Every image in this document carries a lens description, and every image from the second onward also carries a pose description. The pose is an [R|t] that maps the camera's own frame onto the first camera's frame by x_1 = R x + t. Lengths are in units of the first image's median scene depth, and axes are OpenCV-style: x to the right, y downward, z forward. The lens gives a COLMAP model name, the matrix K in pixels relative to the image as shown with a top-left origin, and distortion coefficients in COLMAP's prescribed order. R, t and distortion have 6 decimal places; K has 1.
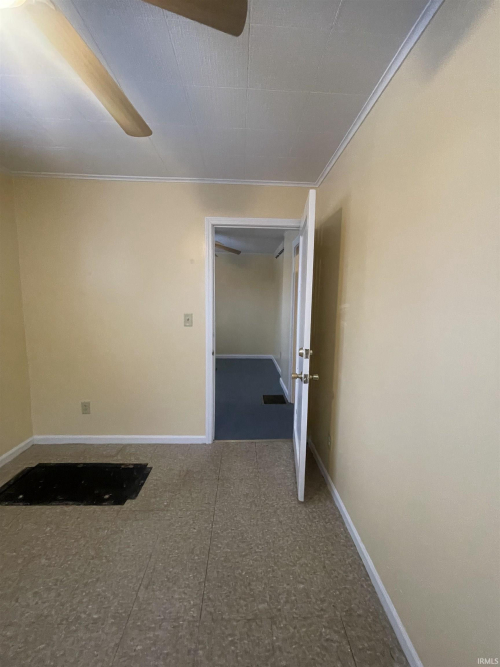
lens RADIAL K [[266.6, 0, 251.3], [0, 266.6, 329.5], [0, 0, 1]] dist [0.000864, 0.000076]
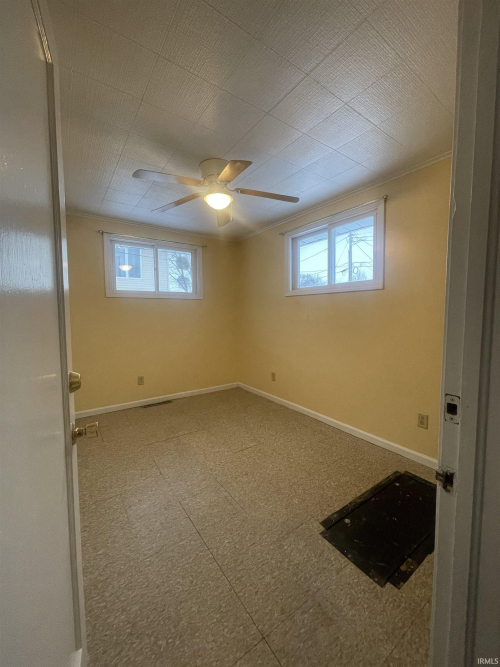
lens RADIAL K [[266.6, 0, 251.3], [0, 266.6, 329.5], [0, 0, 1]] dist [0.000864, 0.000076]
pose [[-0.833673, 0.023804, -0.551746, 0.182570], [-0.067803, 0.987101, 0.145034, -0.090990], [0.548081, 0.158320, -0.821305, 1.489716]]
